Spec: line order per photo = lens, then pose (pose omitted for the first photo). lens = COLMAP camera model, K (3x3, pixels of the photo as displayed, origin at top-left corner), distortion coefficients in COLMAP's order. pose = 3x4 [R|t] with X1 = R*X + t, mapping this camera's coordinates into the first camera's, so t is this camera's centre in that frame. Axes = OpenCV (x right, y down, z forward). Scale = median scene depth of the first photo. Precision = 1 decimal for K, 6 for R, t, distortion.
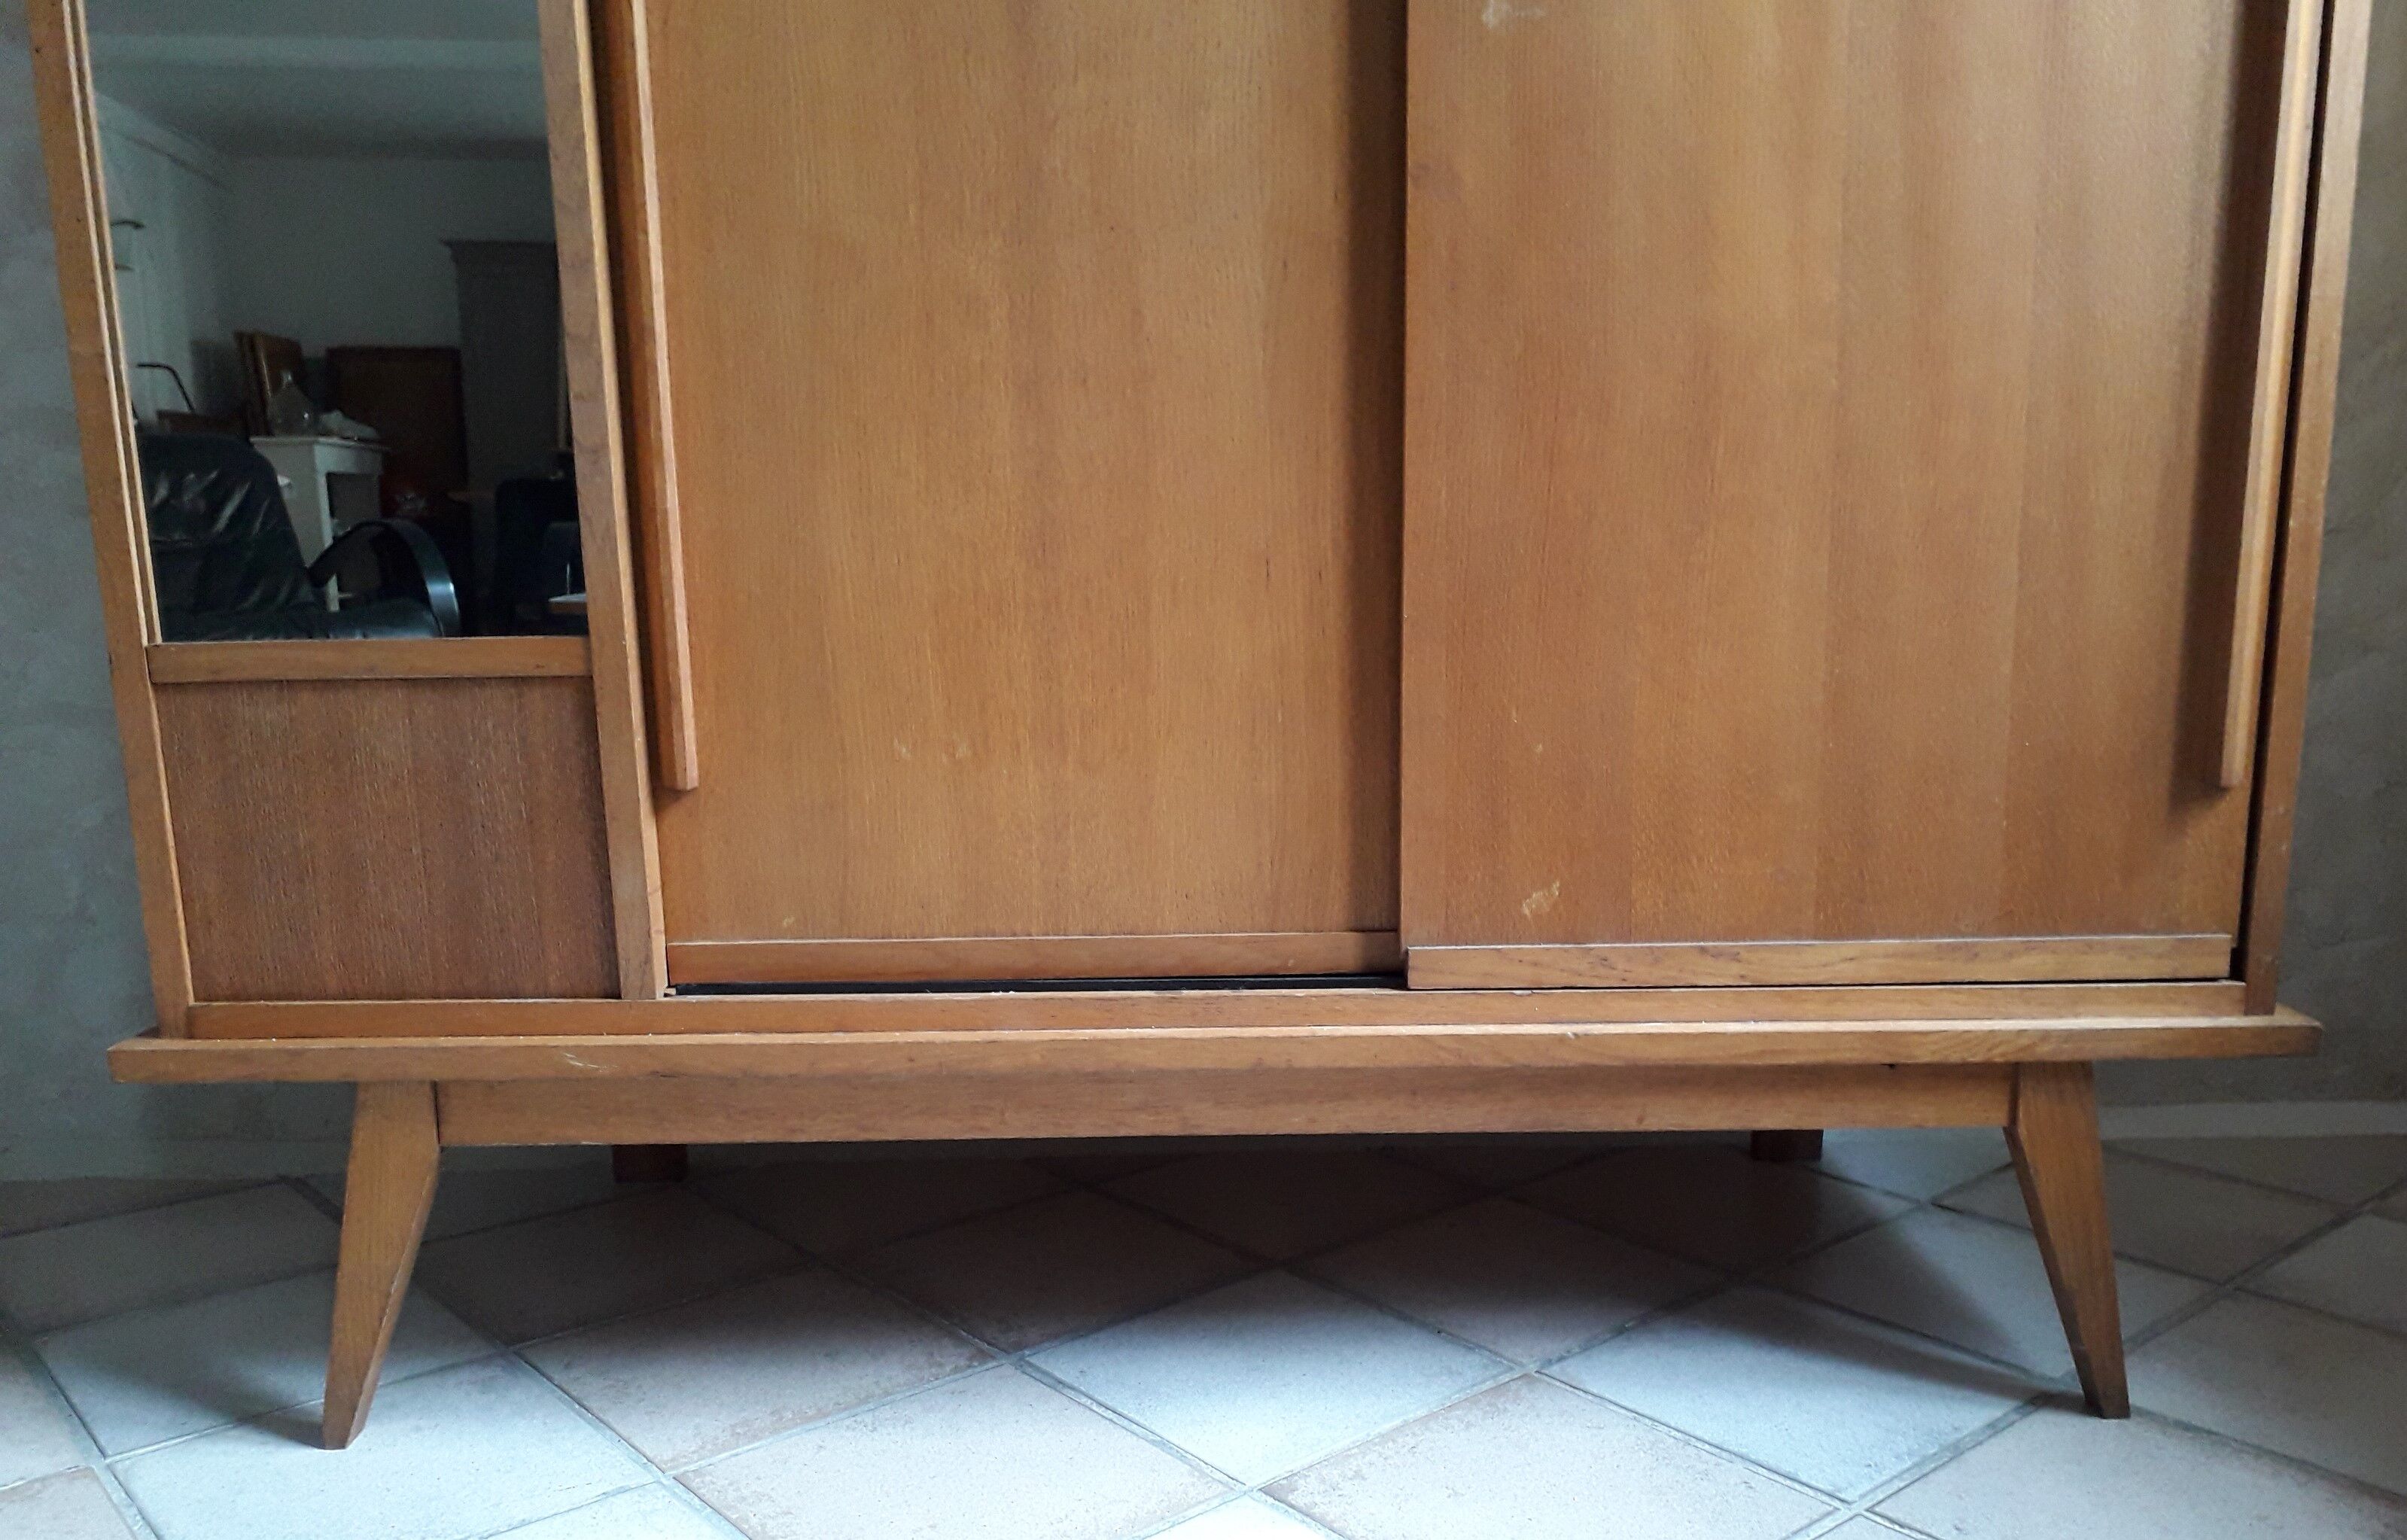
lens RADIAL K [[1961.5, 0, 1275.6], [0, 1961.5, 920.9], [0, 0, 1]] dist [0.036647, -0.049206]
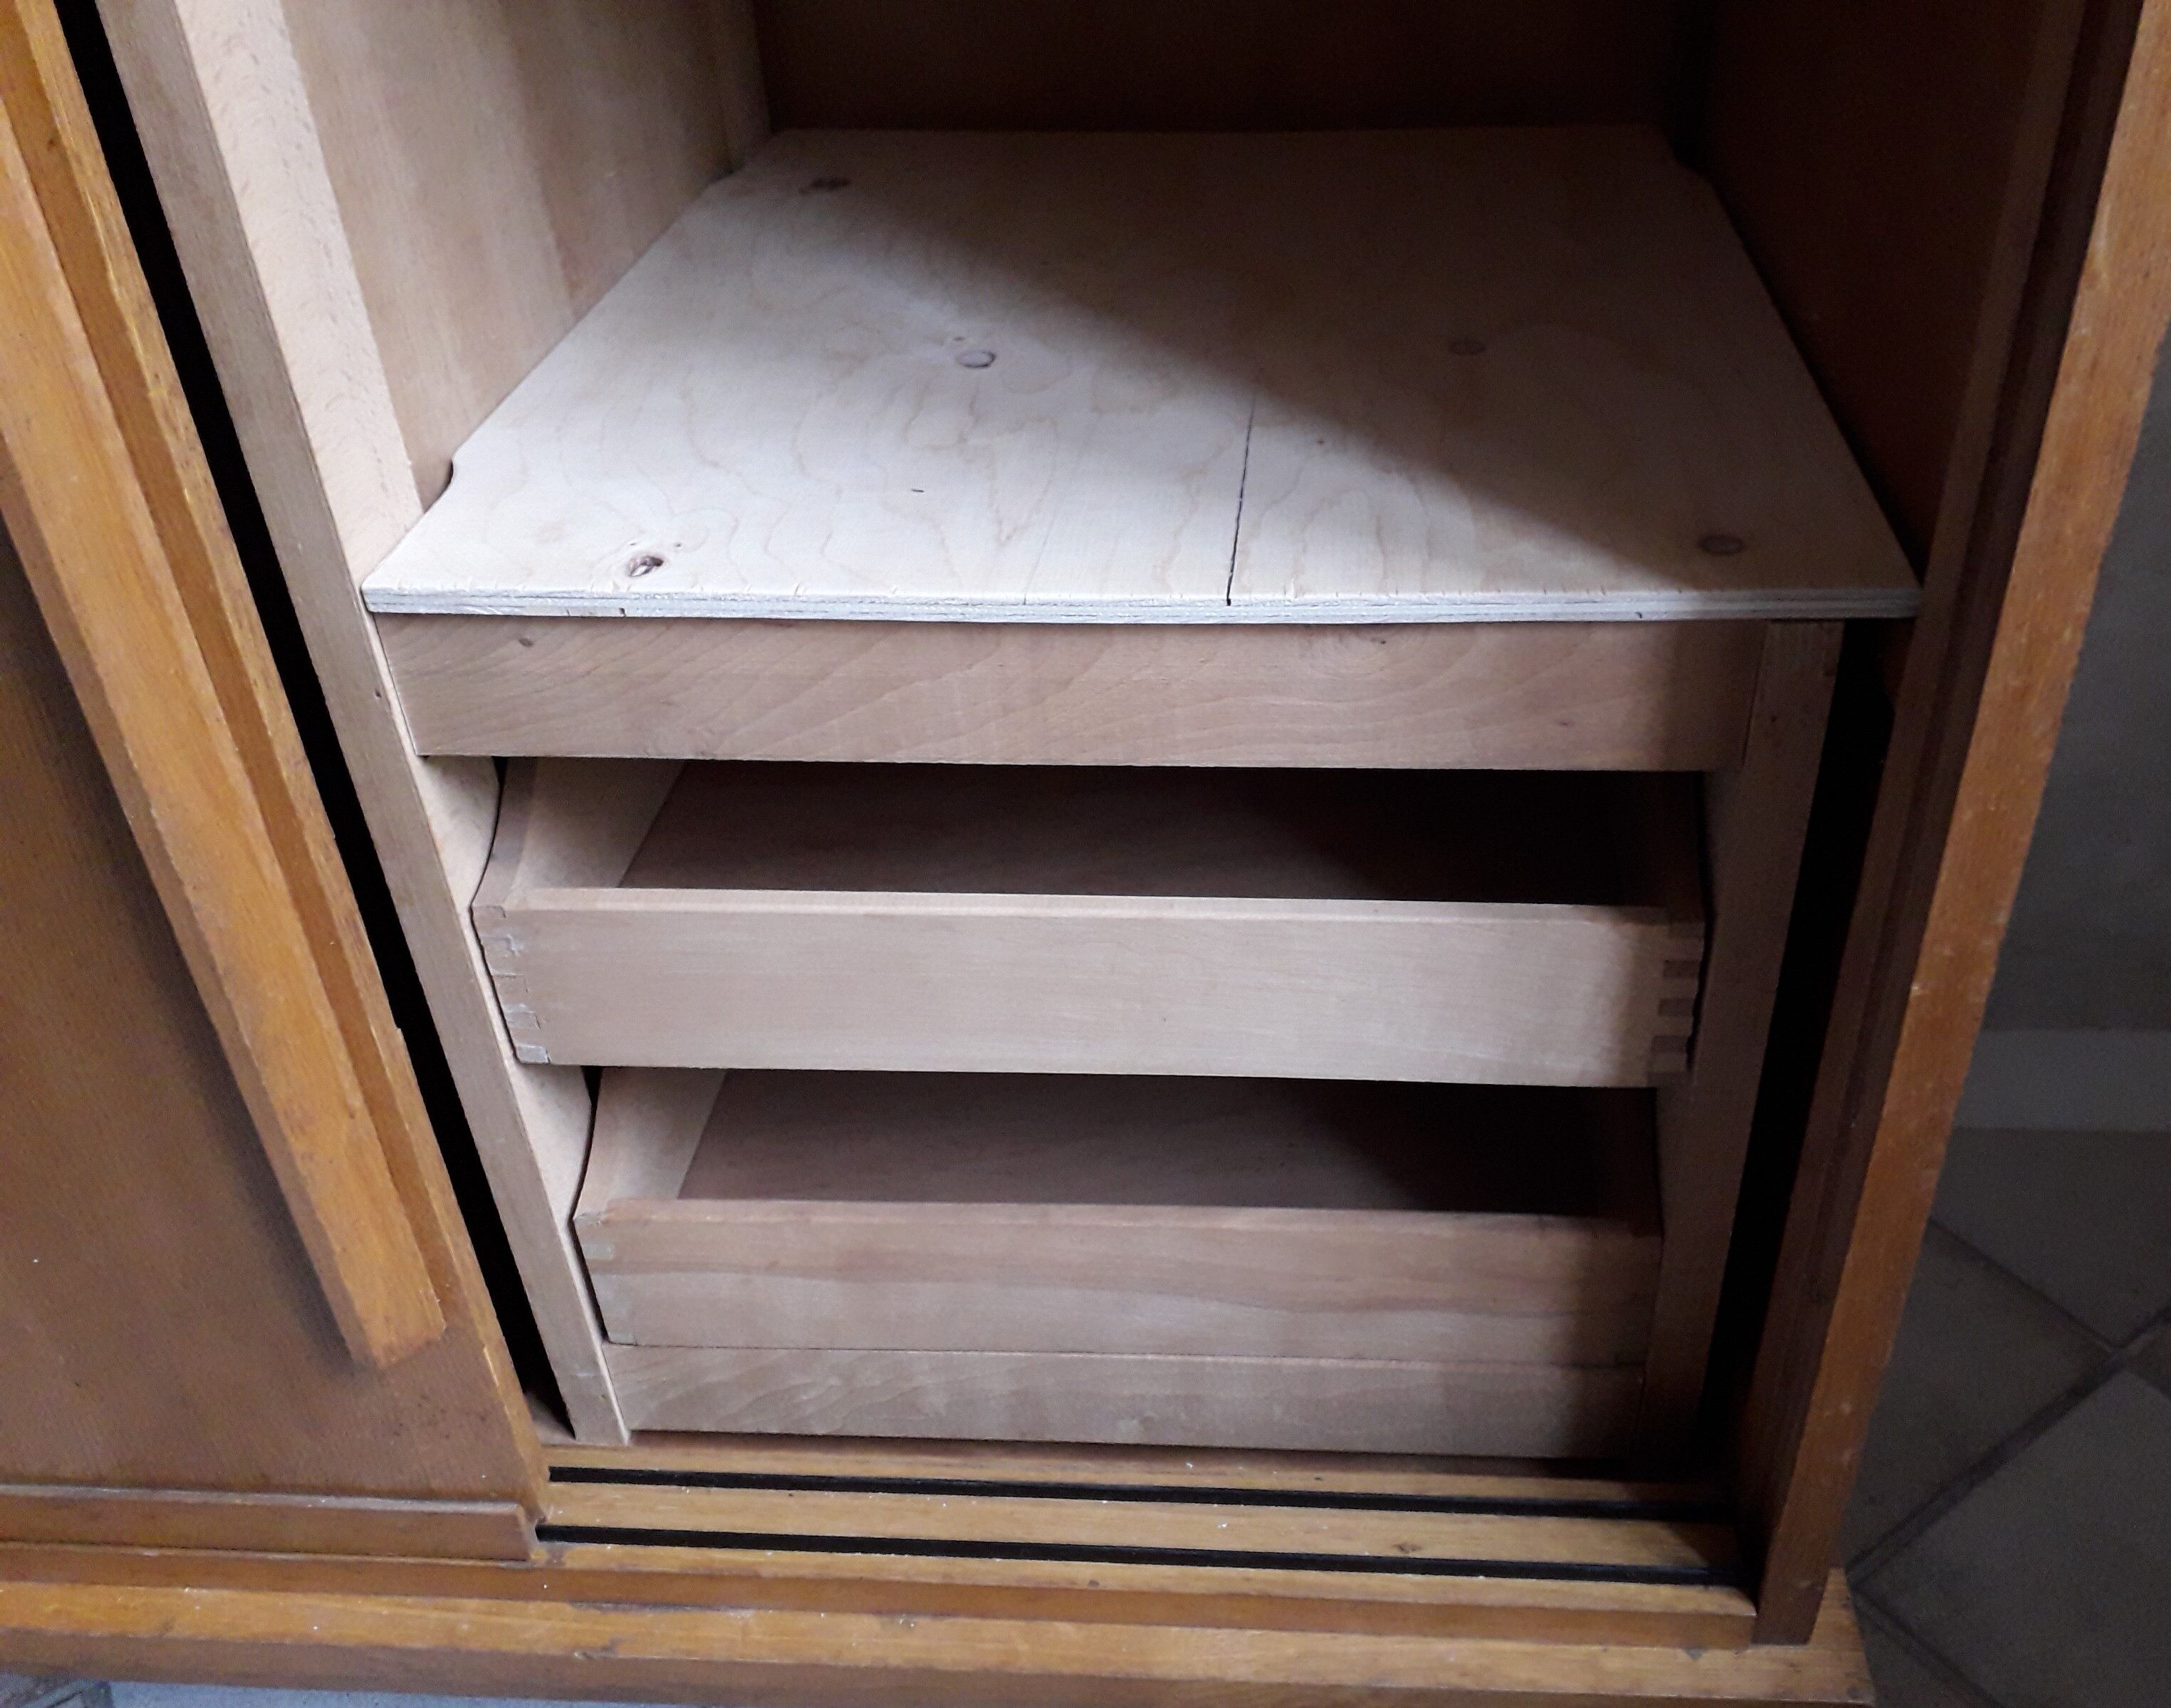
lens RADIAL K [[1847.4, 0, 1157.3], [0, 1847.4, 881.6], [0, 0, 1]] dist [0.041321, -0.016441]
pose [[0.993172, 0.036583, -0.110773, 0.370826], [0.013014, 0.908888, 0.416838, -0.384475], [0.115929, -0.415434, 0.902206, 0.582603]]
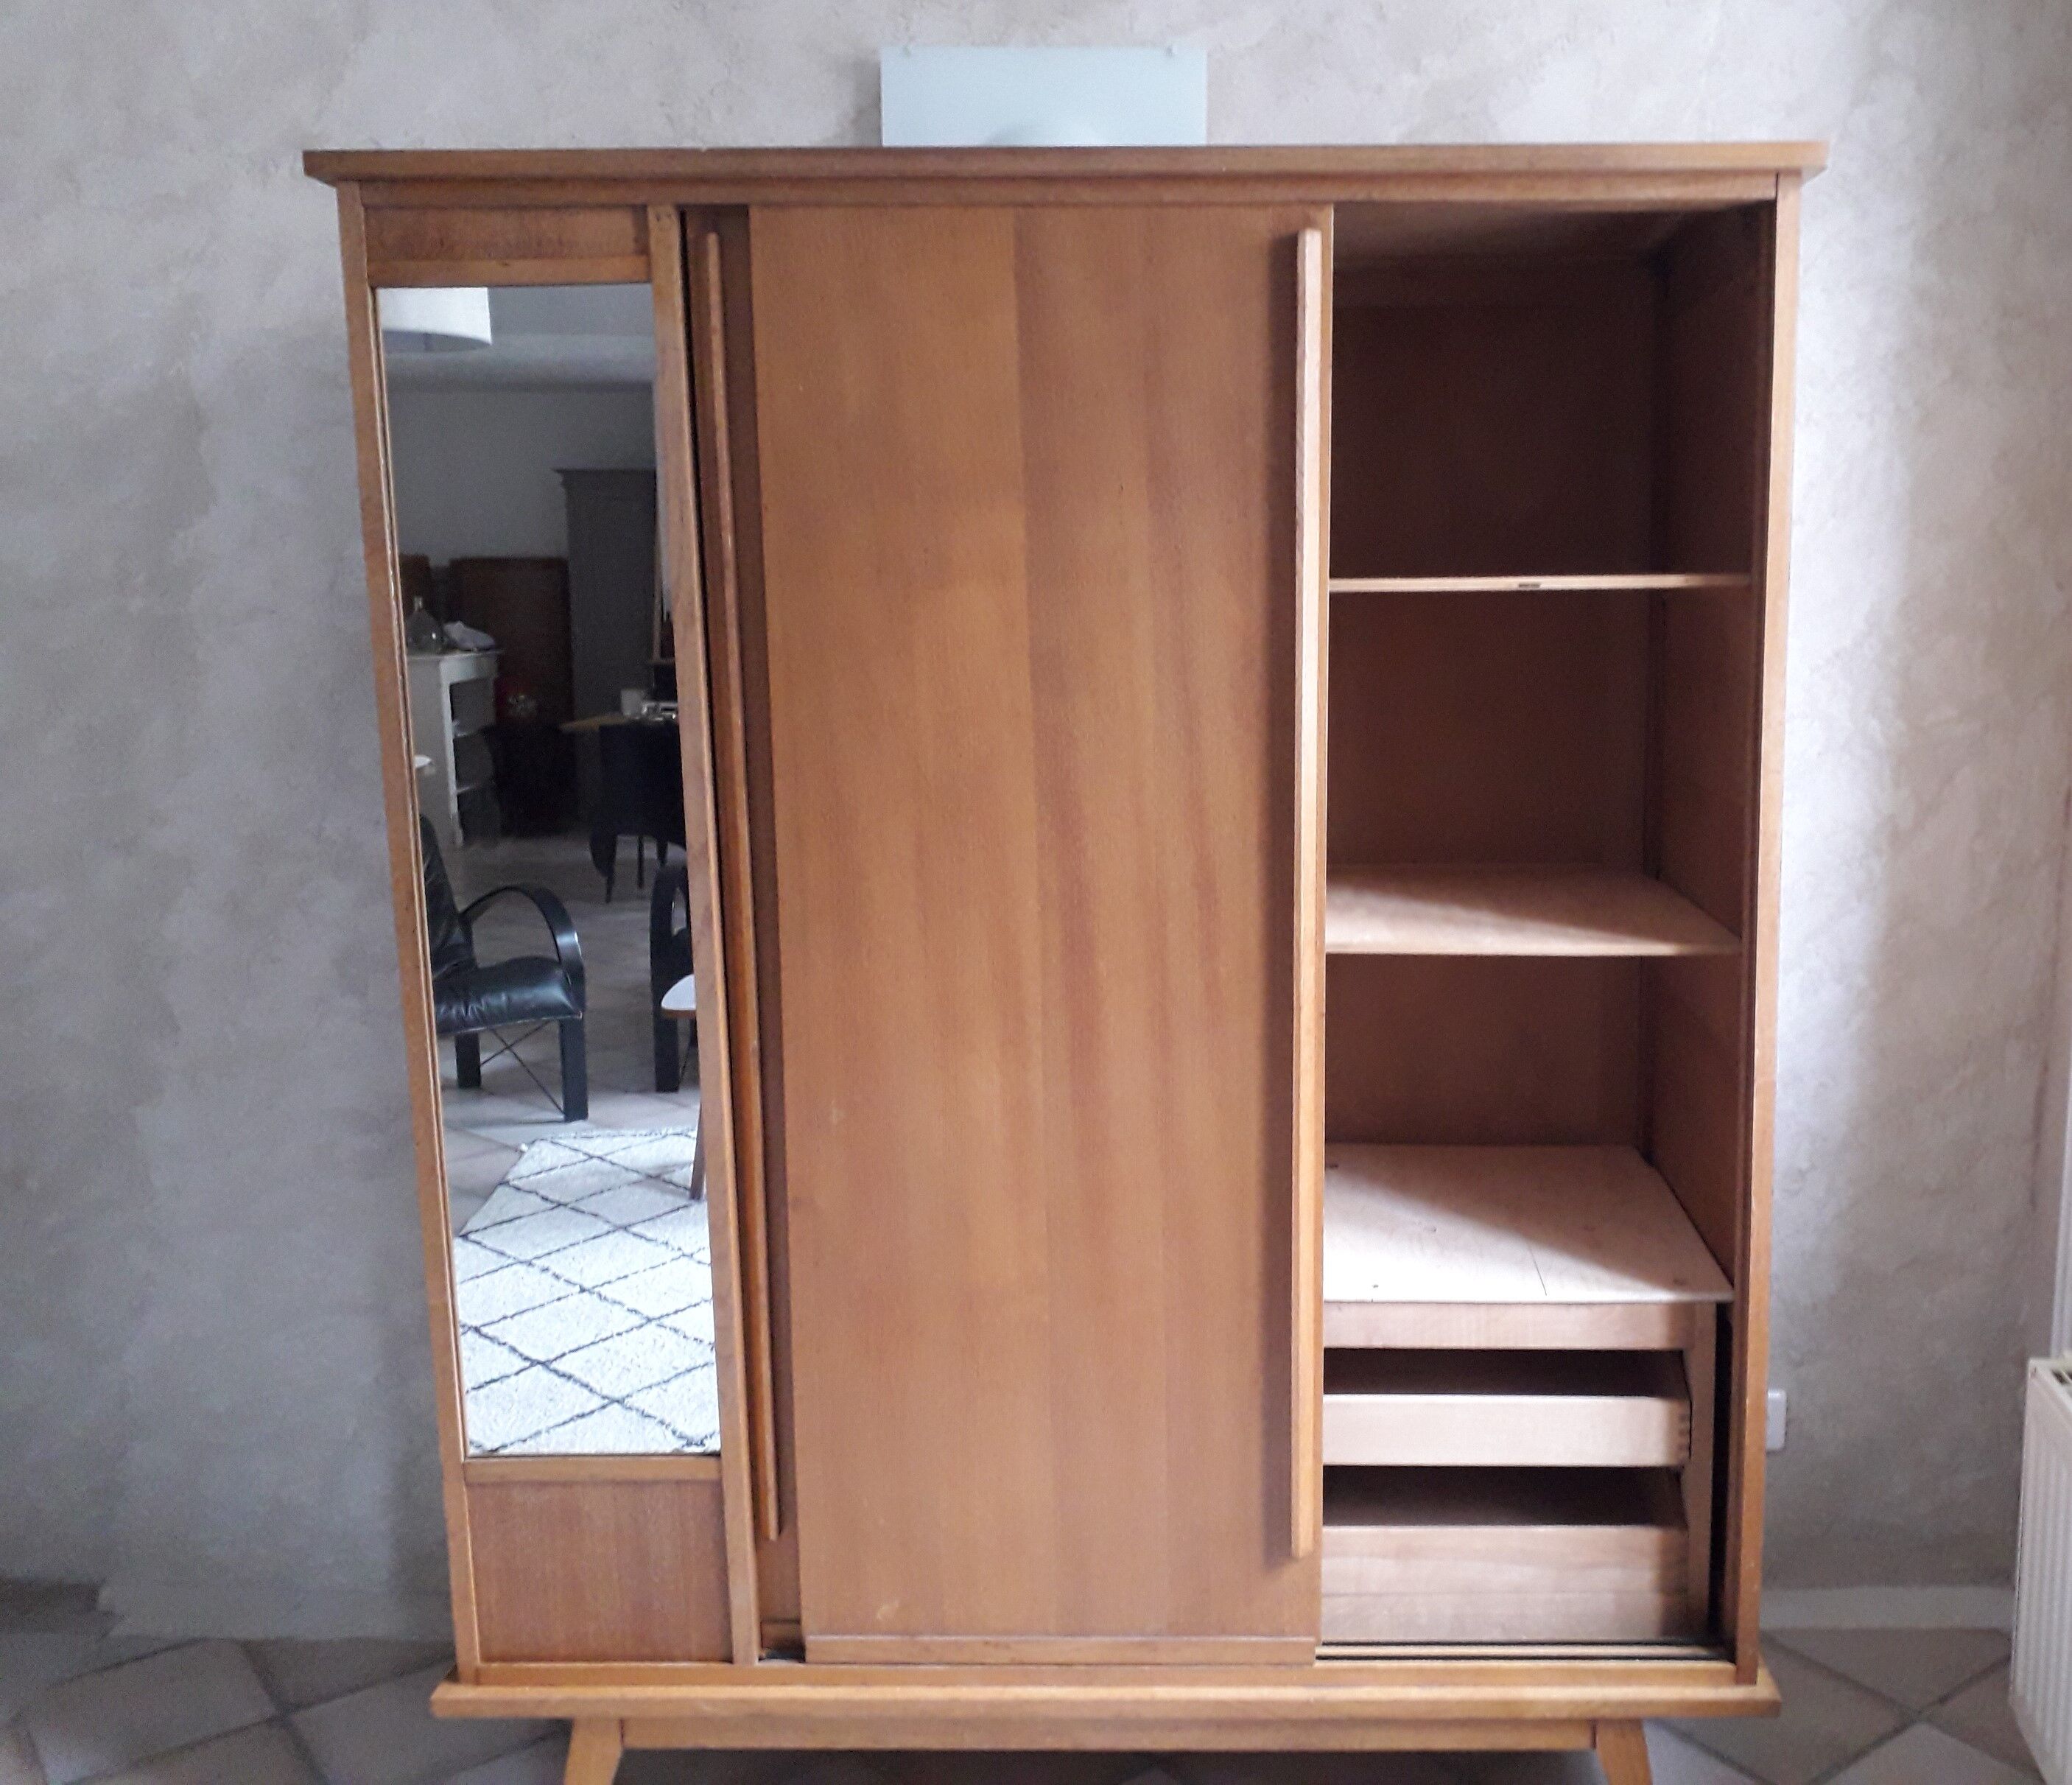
lens RADIAL K [[1970.1, 0, 1264.1], [0, 1970.1, 853.1], [0, 0, 1]] dist [0.000884, 0.000000]
pose [[0.999281, 0.007215, -0.037215, 0.163085], [-0.009020, 0.998779, -0.048570, -0.546851], [0.036819, 0.048871, 0.998126, -0.644254]]
